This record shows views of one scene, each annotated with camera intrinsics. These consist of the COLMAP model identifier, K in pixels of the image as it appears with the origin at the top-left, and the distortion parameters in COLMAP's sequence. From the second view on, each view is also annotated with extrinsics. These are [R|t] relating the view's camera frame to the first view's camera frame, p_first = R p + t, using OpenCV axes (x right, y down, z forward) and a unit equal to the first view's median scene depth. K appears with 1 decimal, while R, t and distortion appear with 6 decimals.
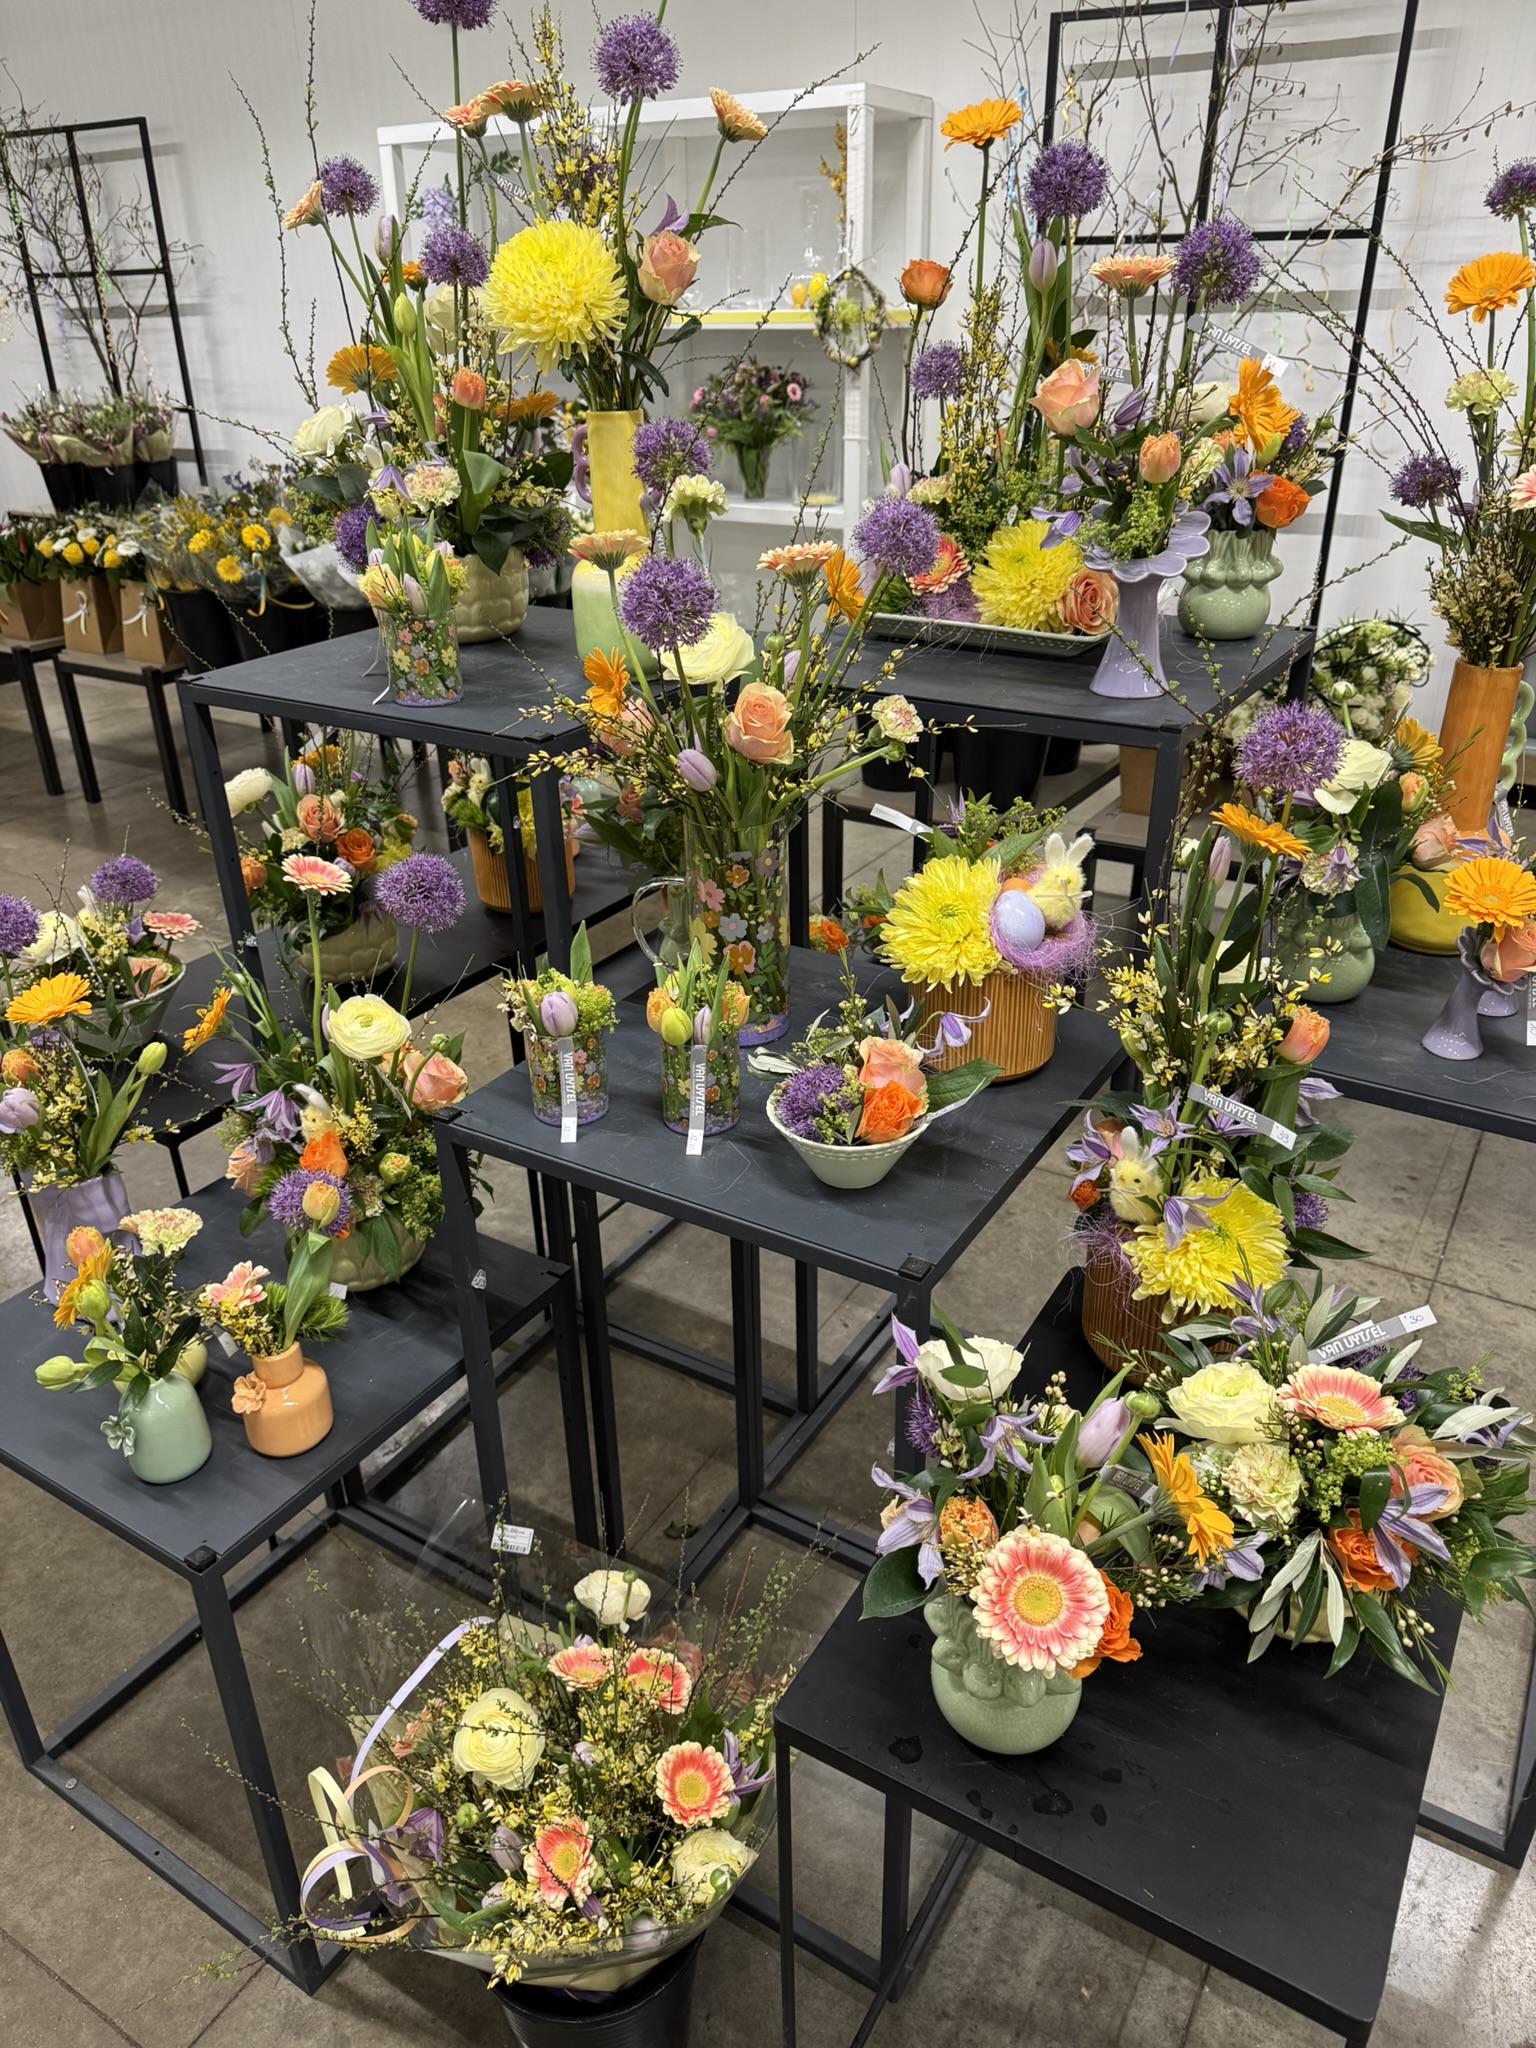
lens RADIAL K [[1442.8, 0, 771.1], [0, 1442.8, 1026.9], [0, 0, 1]] dist [0.012275, -0.005809]
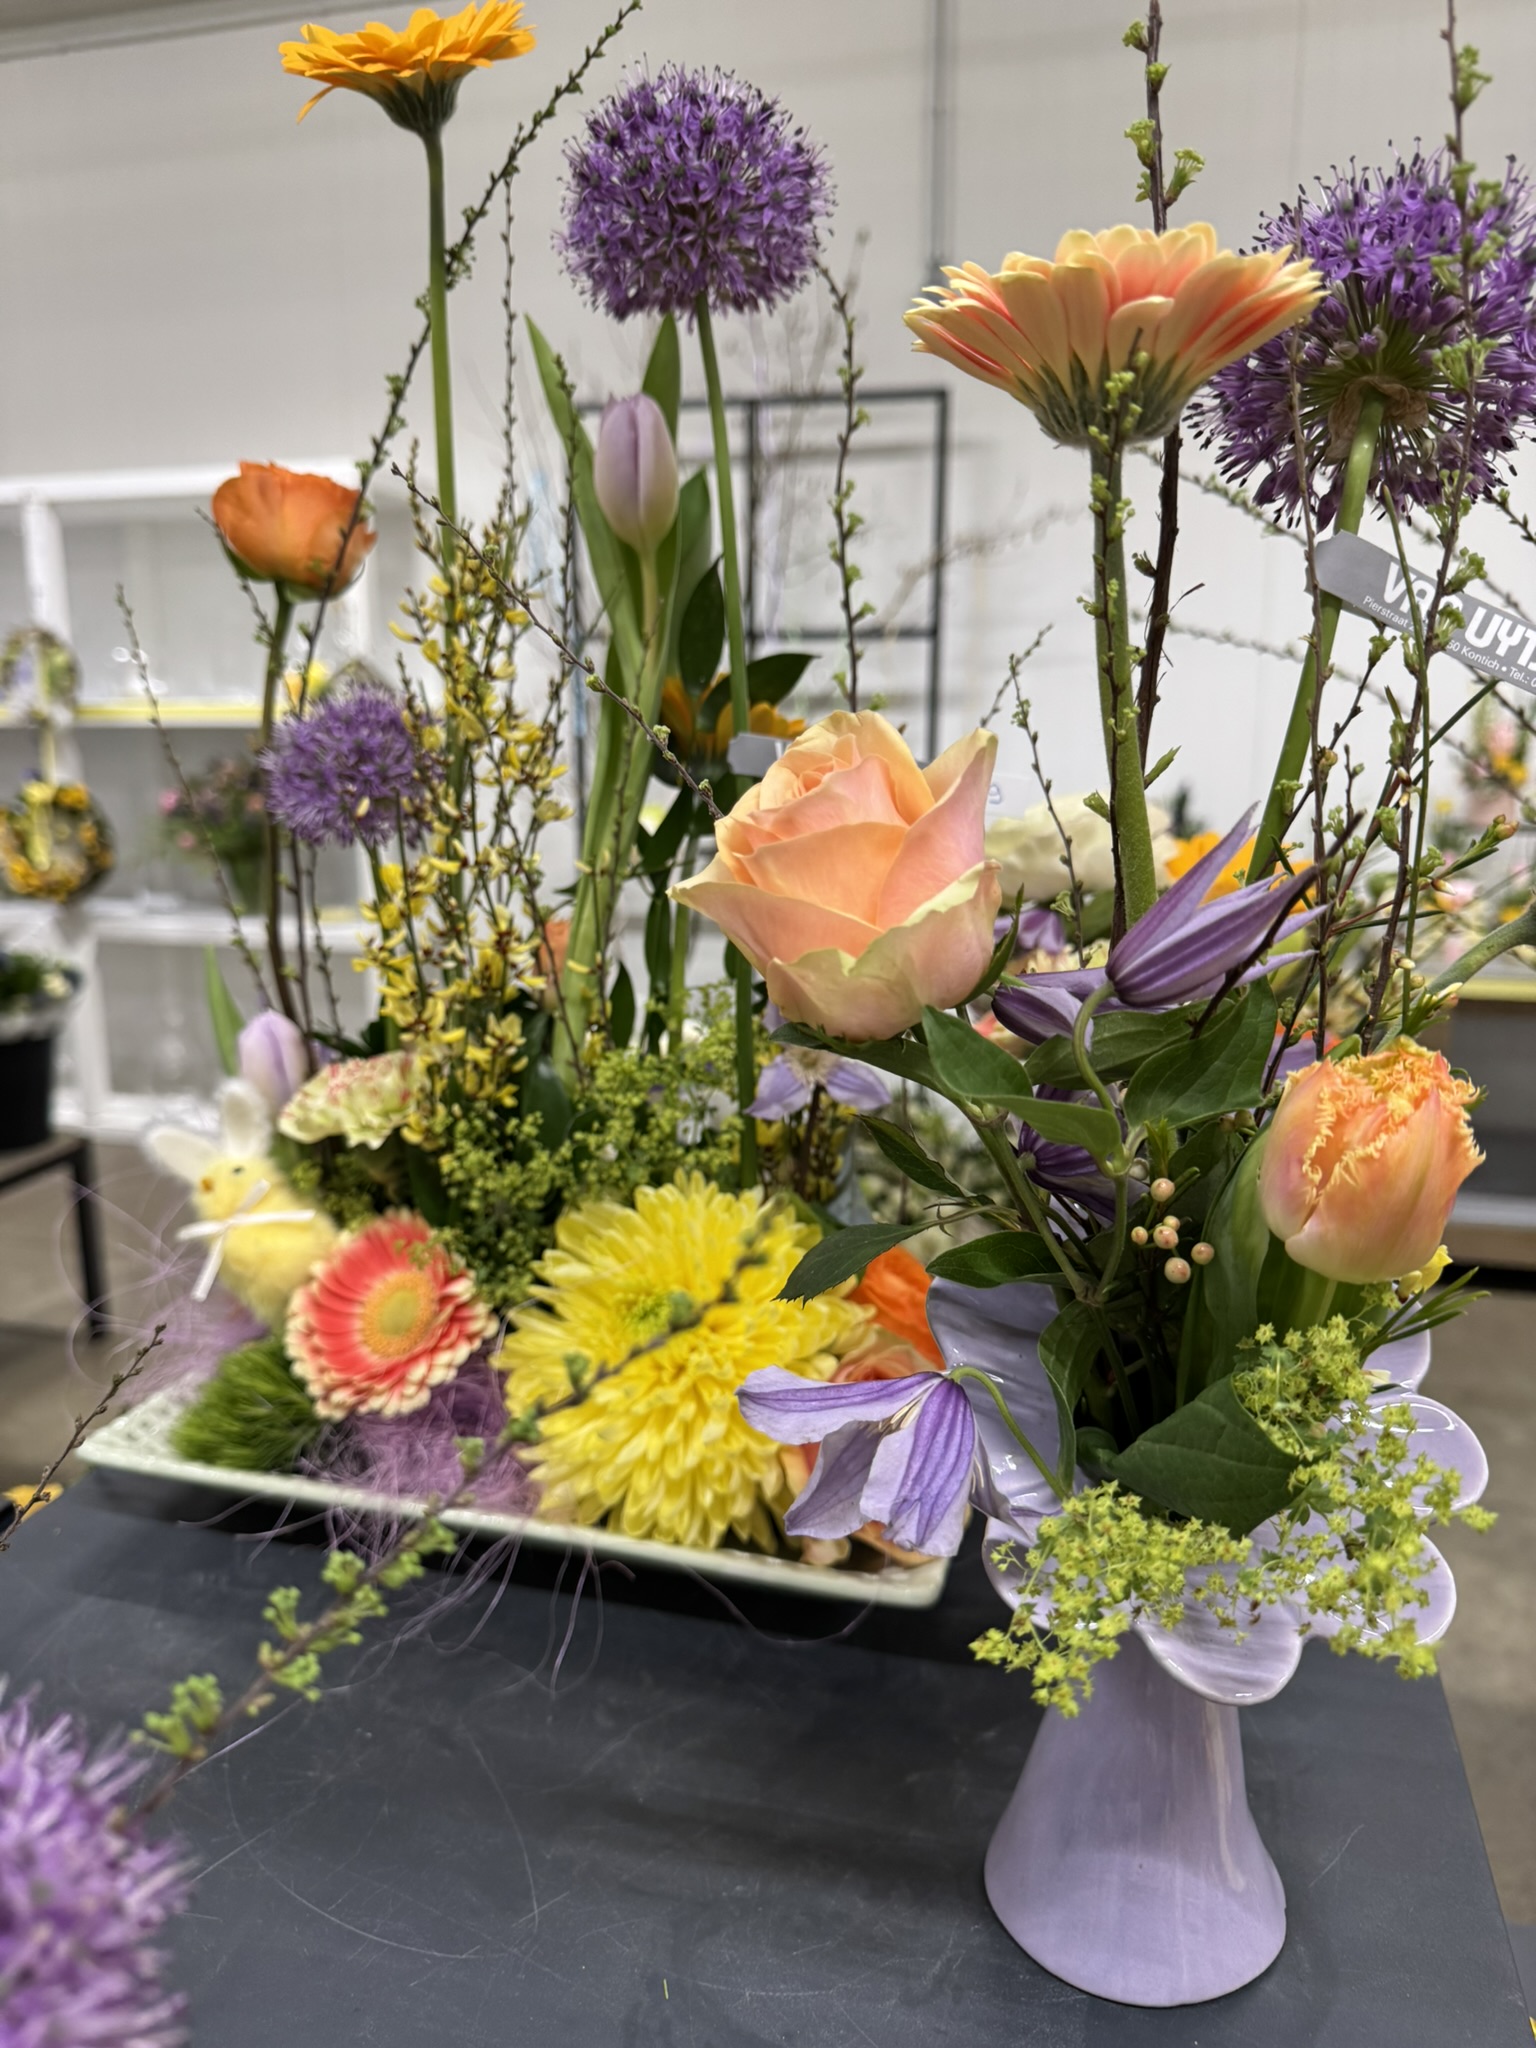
lens RADIAL K [[1442.8, 0, 766.2], [0, 1442.8, 1022.0], [0, 0, 1]] dist [0.012275, -0.005809]
pose [[0.957444, -0.051884, 0.283918, 0.110684], [0.121372, 0.964879, -0.232973, -0.309966], [-0.261859, 0.257518, 0.930115, 0.685588]]
